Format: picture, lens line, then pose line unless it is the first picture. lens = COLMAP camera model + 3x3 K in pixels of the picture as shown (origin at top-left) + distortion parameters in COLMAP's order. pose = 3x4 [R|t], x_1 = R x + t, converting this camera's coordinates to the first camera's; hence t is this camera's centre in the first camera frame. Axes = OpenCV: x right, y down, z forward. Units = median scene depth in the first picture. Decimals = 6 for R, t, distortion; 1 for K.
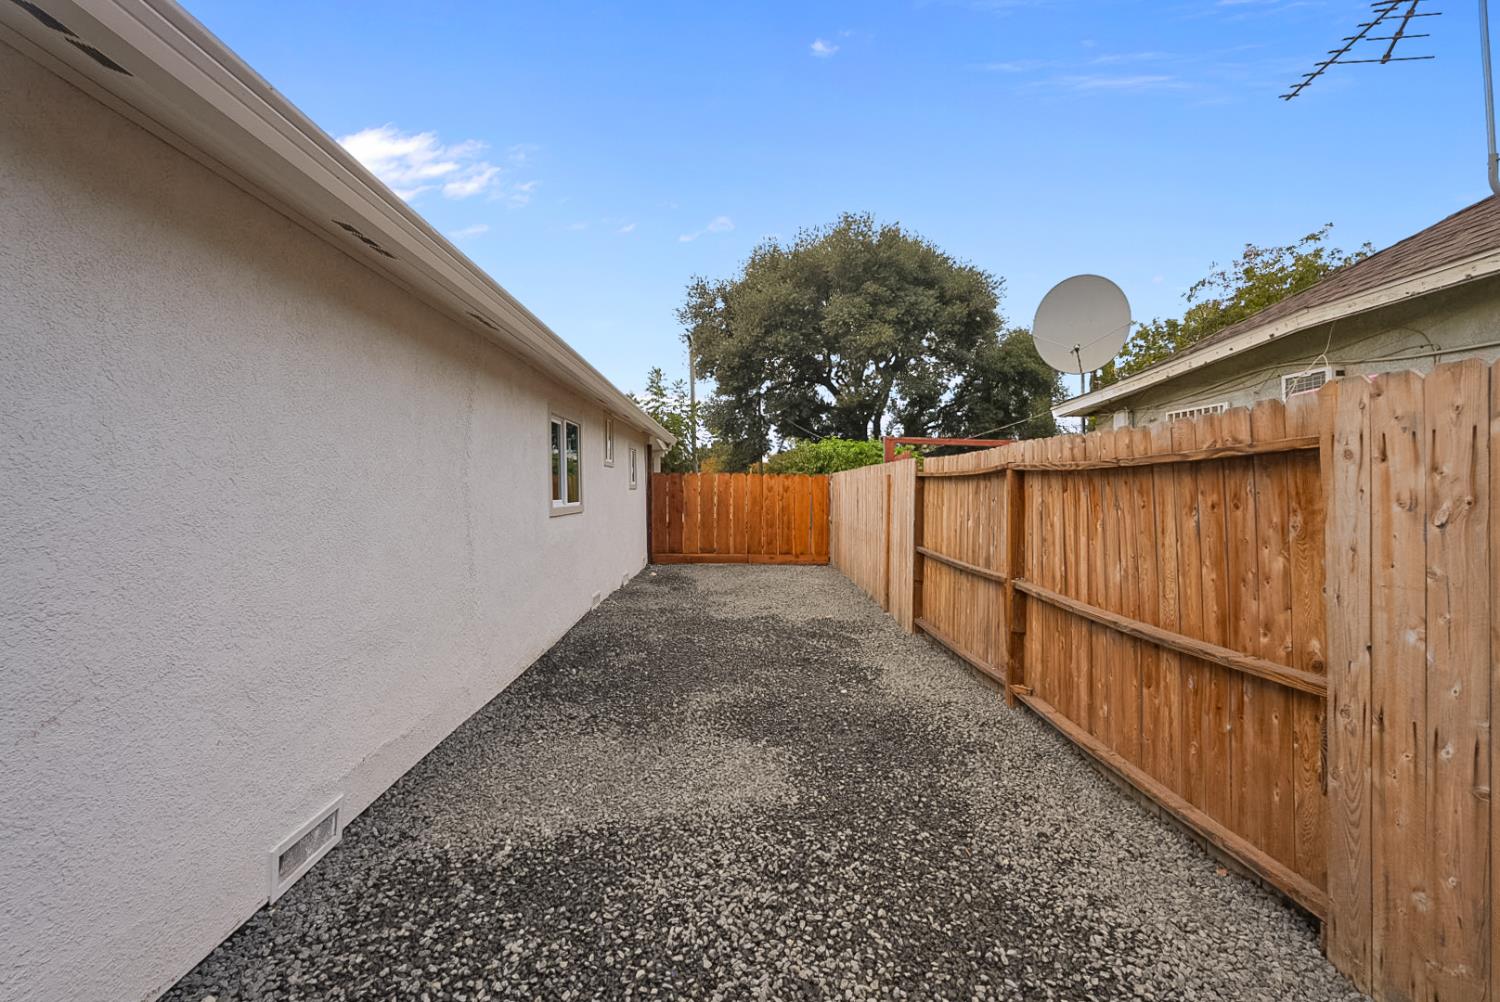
lens RADIAL K [[671.5, 0, 756.7], [0, 671.5, 507.5], [0, 0, 1]] dist [-0.010564, 0.002107]
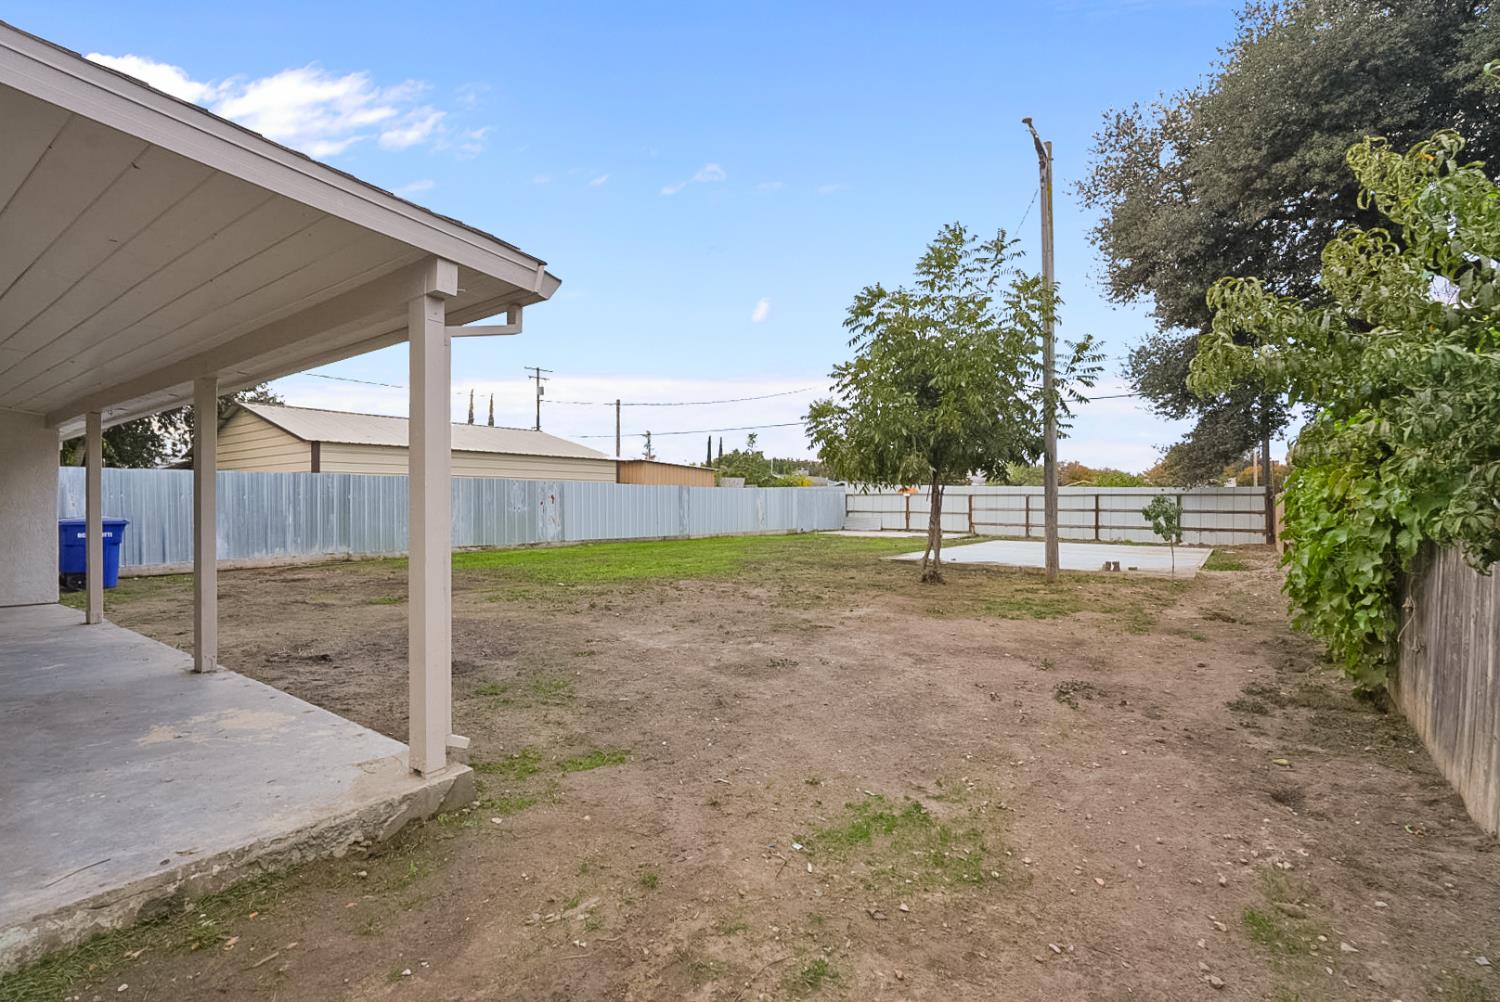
lens RADIAL K [[671.5, 0, 738.8], [0, 671.5, 511.1], [0, 0, 1]] dist [-0.010564, 0.002107]
pose [[0.782574, 0.013655, -0.622408, 0.123518], [-0.022711, 0.999720, -0.006623, -0.073529], [0.622143, 0.019319, 0.782665, 3.751277]]
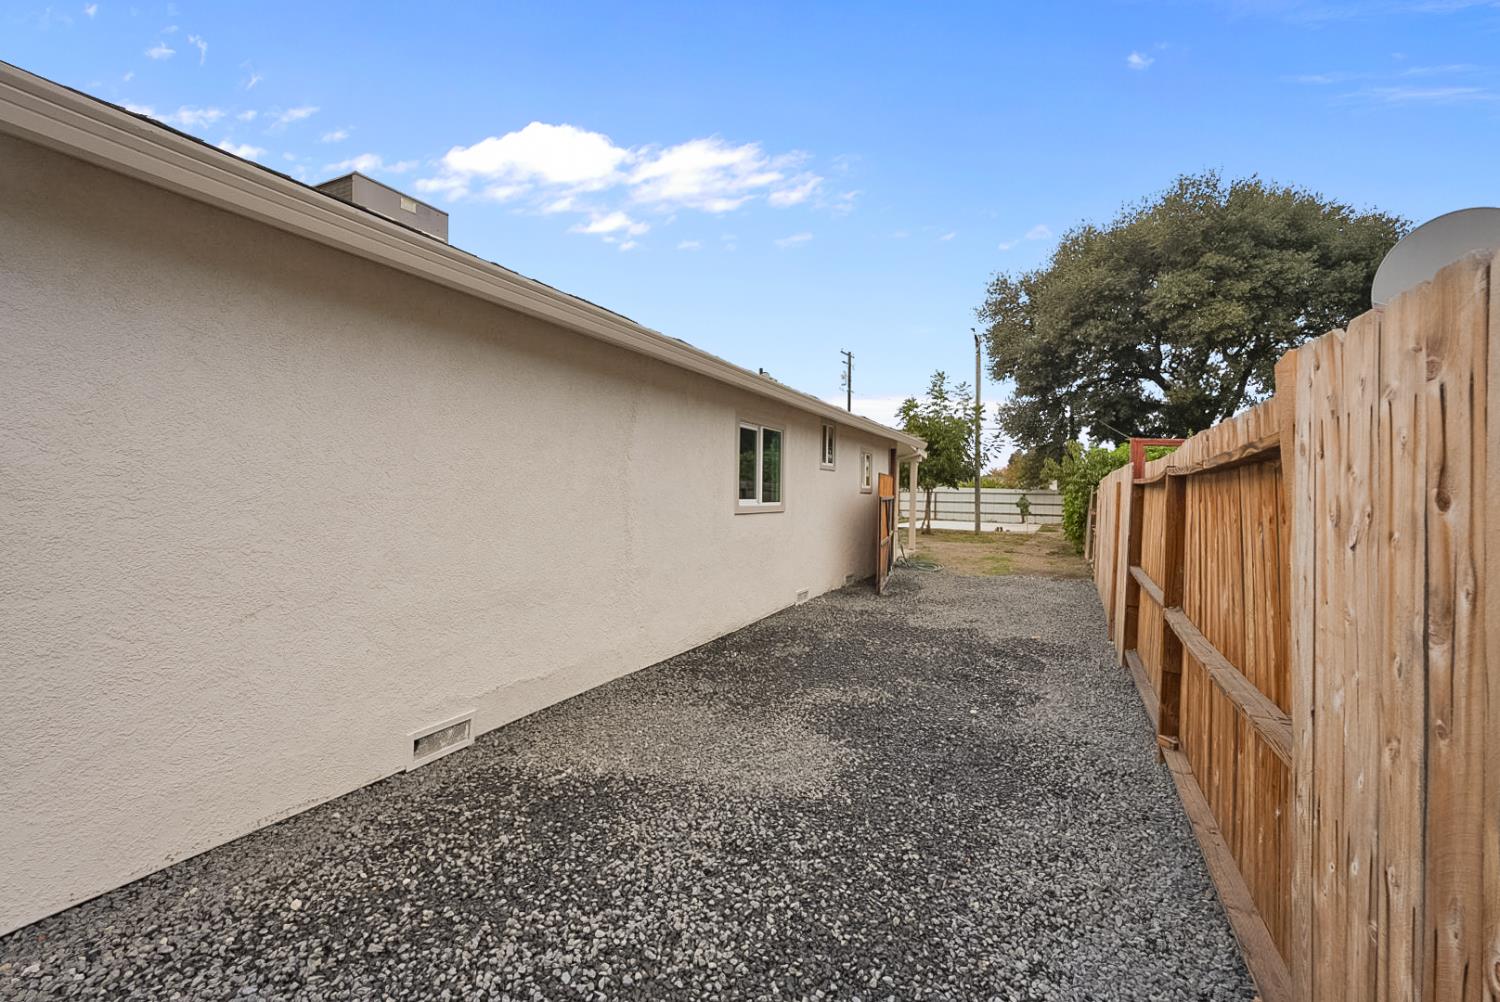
lens RADIAL K [[671.5, 0, 742.3], [0, 671.5, 504.5], [0, 0, 1]] dist [-0.010564, 0.002107]
pose [[0.889129, 0.029645, -0.456696, 0.310712], [-0.035634, 0.999355, -0.004503, 0.003108], [0.456267, 0.020278, 0.889612, 0.026168]]
